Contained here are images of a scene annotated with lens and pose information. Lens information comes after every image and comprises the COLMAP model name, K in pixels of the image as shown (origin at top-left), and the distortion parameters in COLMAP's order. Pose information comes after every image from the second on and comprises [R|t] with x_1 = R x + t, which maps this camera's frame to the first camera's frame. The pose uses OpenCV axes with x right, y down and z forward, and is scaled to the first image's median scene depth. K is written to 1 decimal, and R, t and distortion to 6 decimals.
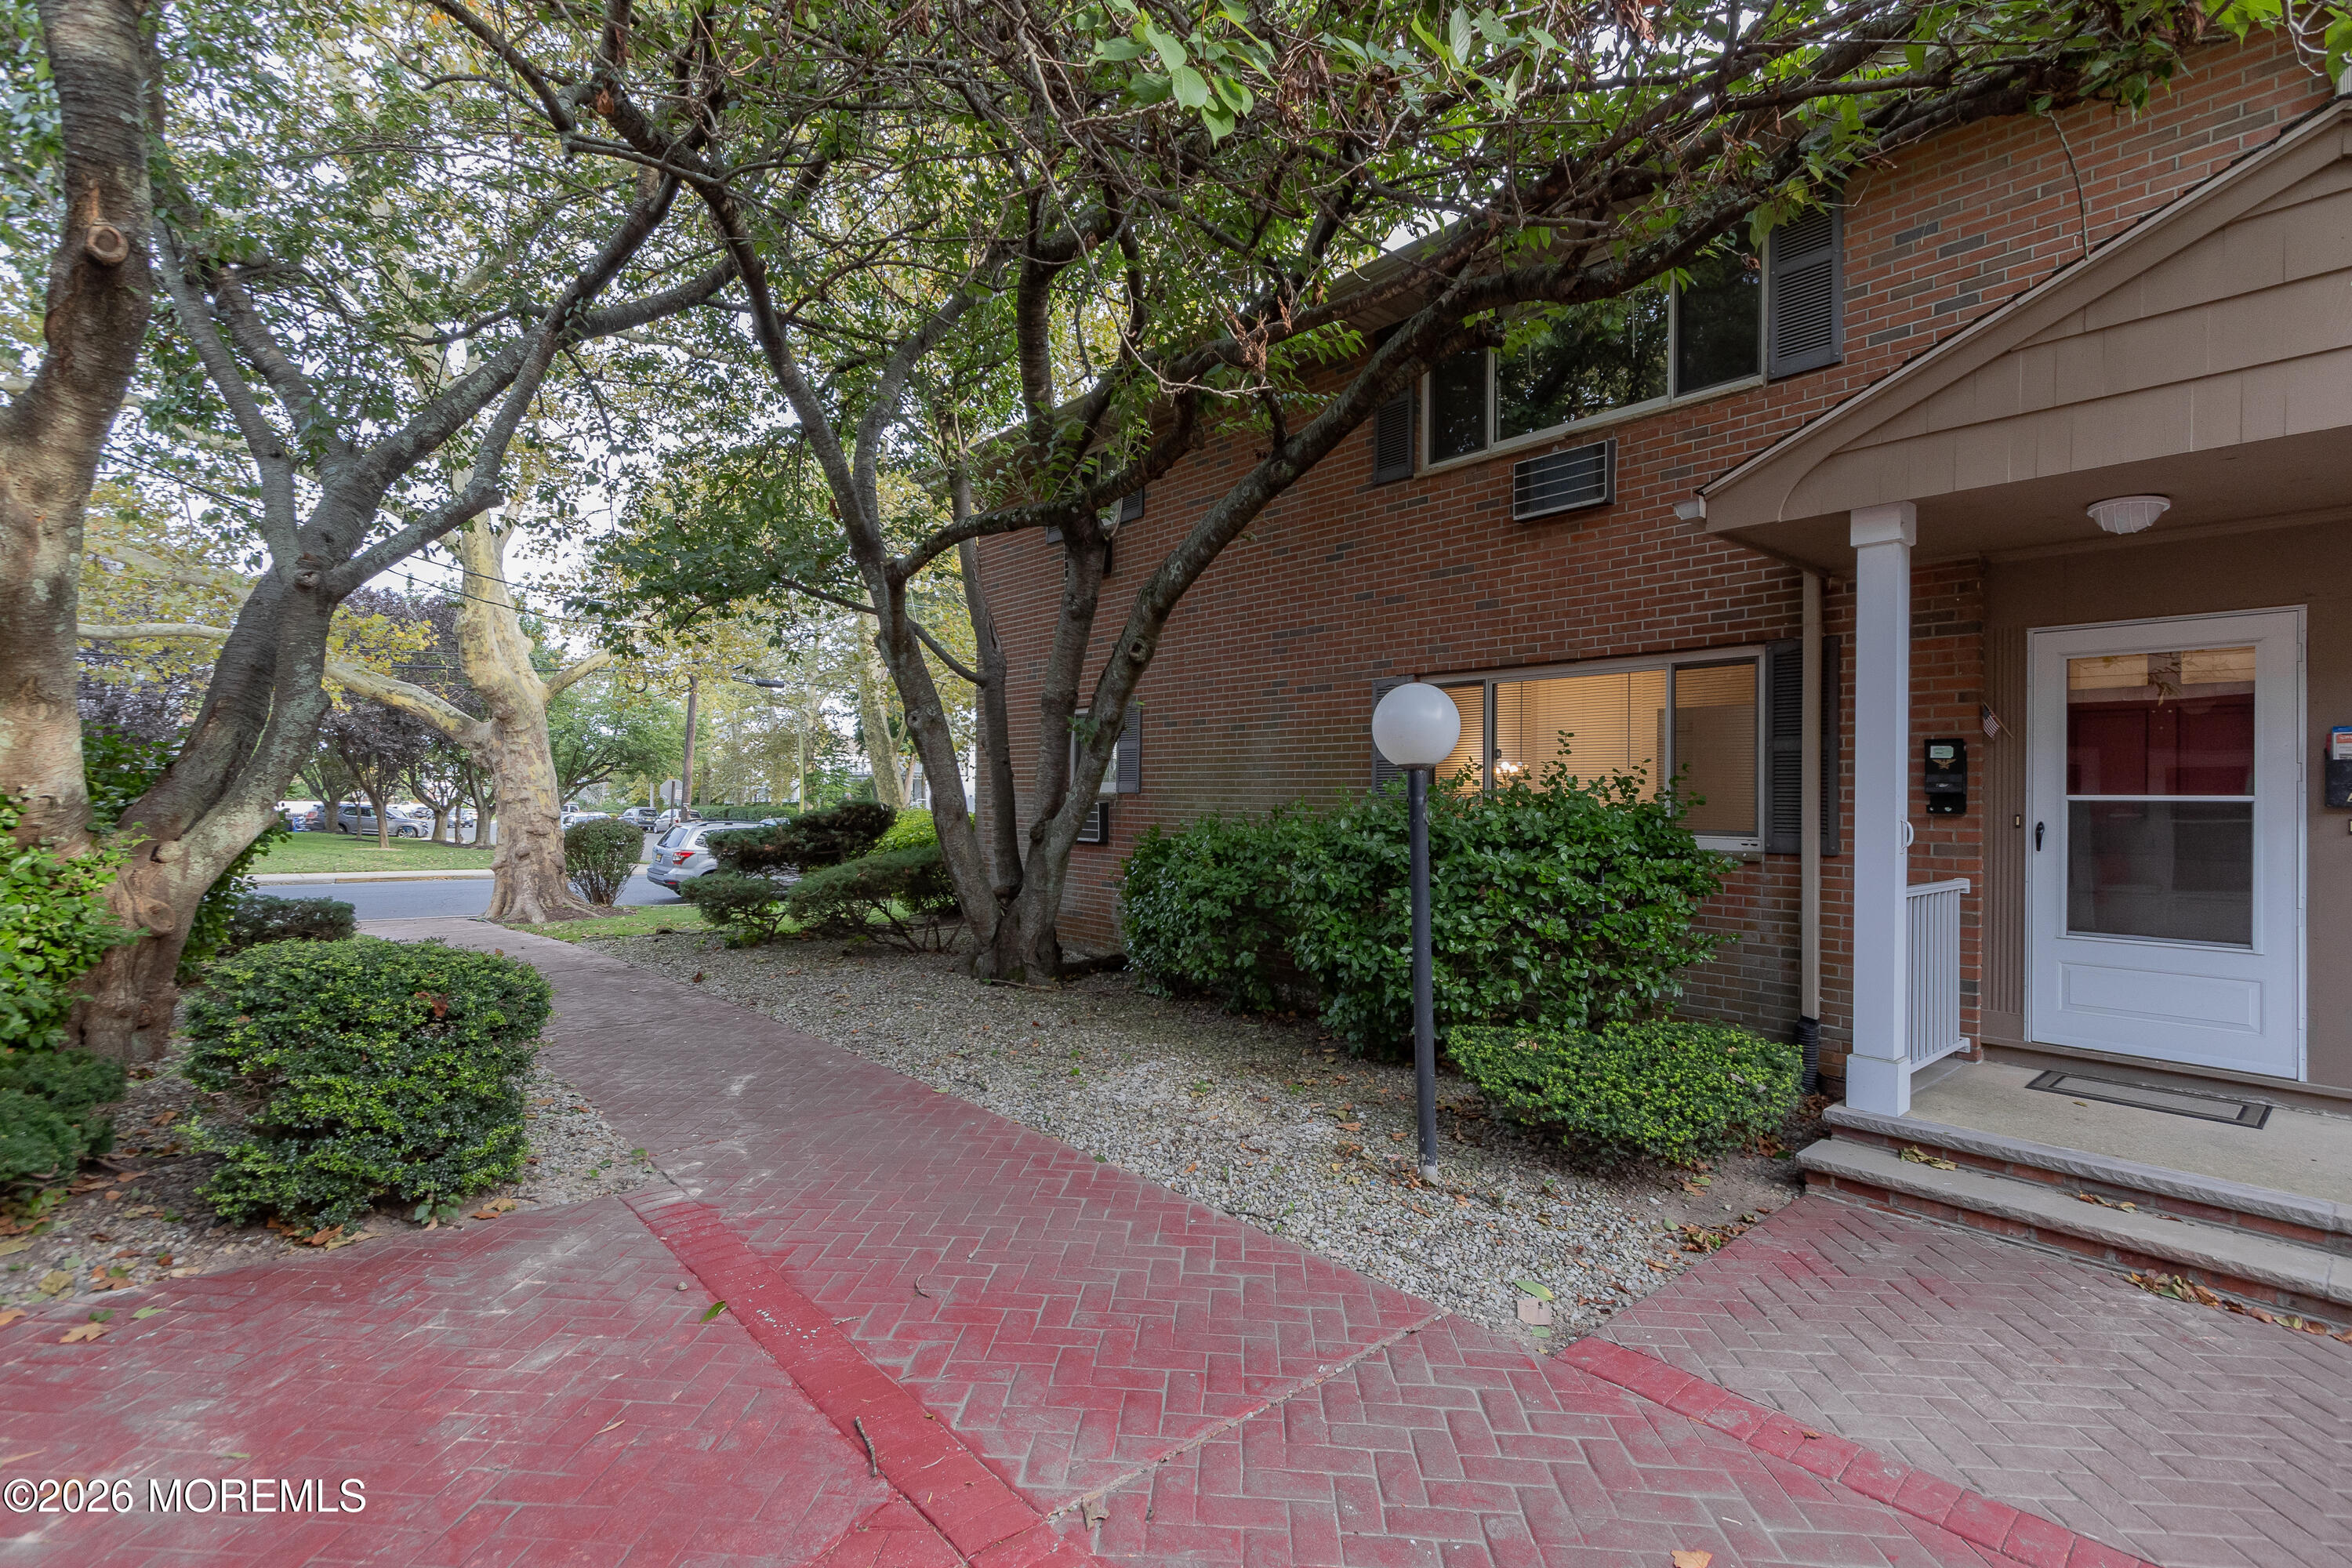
lens RADIAL K [[1087.7, 0, 1181.8], [0, 1087.7, 792.2], [0, 0, 1]] dist [0.012849, -0.000795]
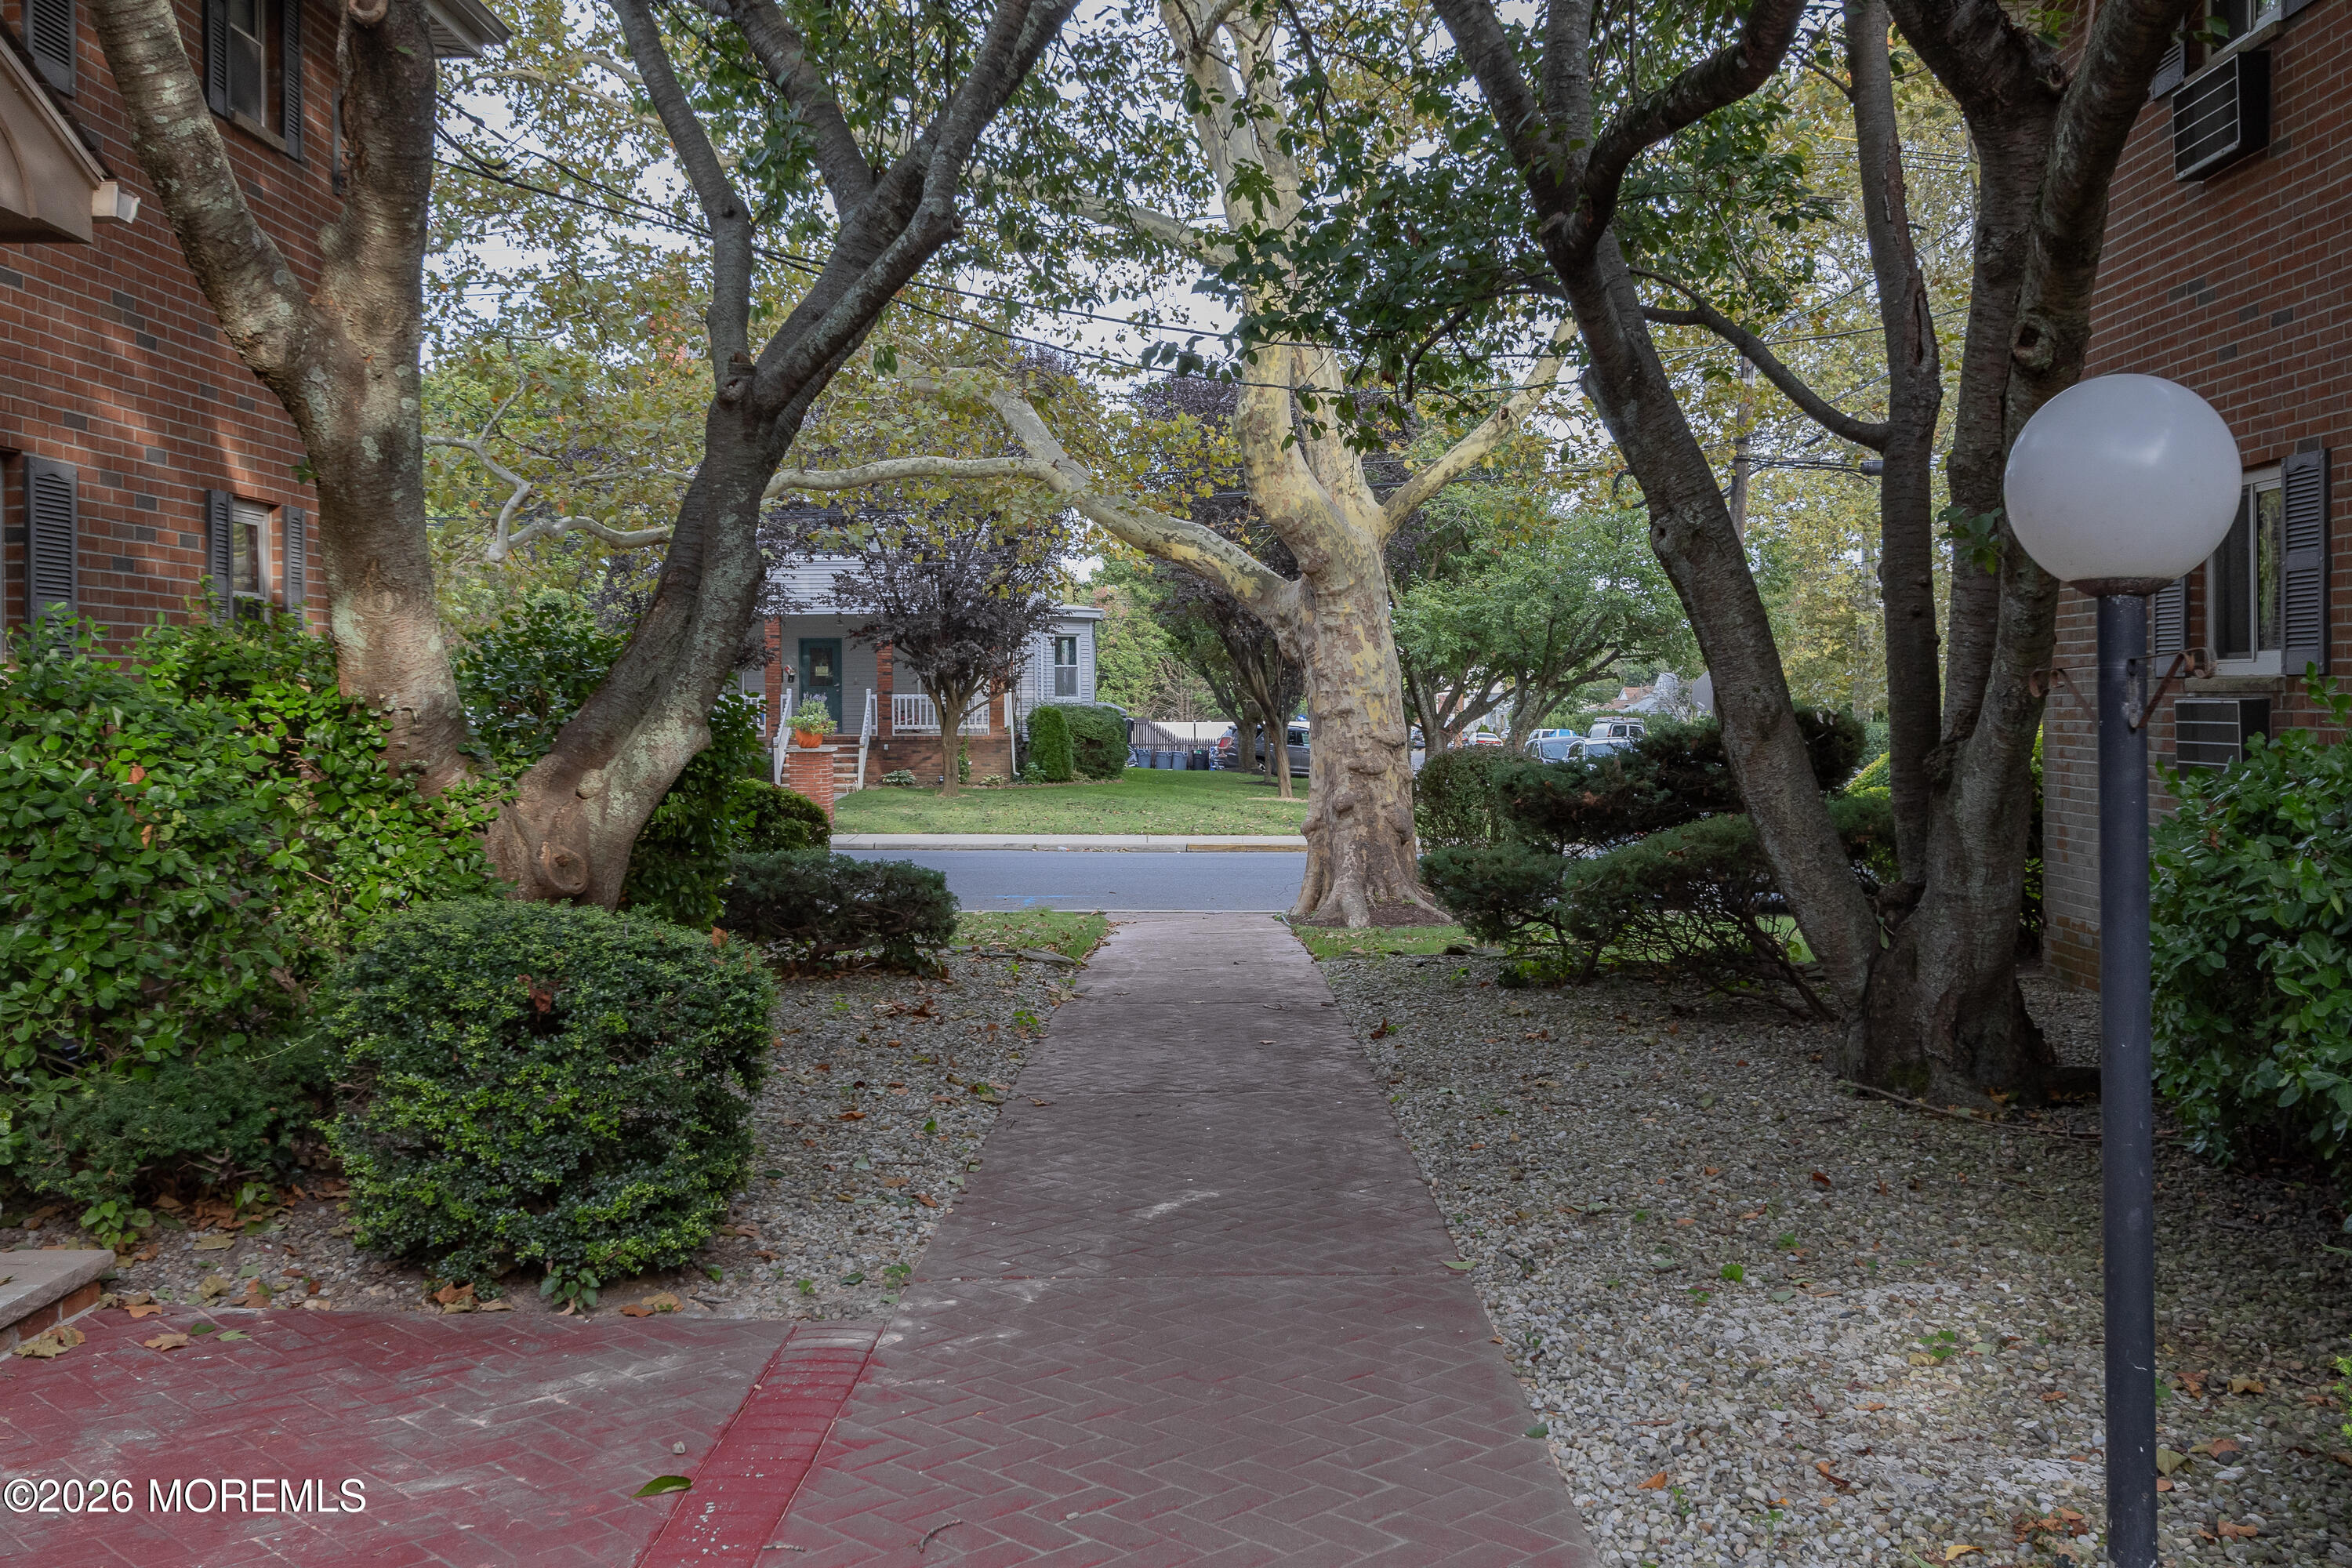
lens RADIAL K [[2318.0, 0, 1176.1], [0, 2318.0, 729.1], [0, 0, 1]] dist [0.018433, 0.006976]
pose [[0.742242, -0.007377, -0.670091, 0.412400], [0.017304, 0.999817, 0.008161, 0.012064], [0.669908, -0.017652, 0.742234, 0.110412]]
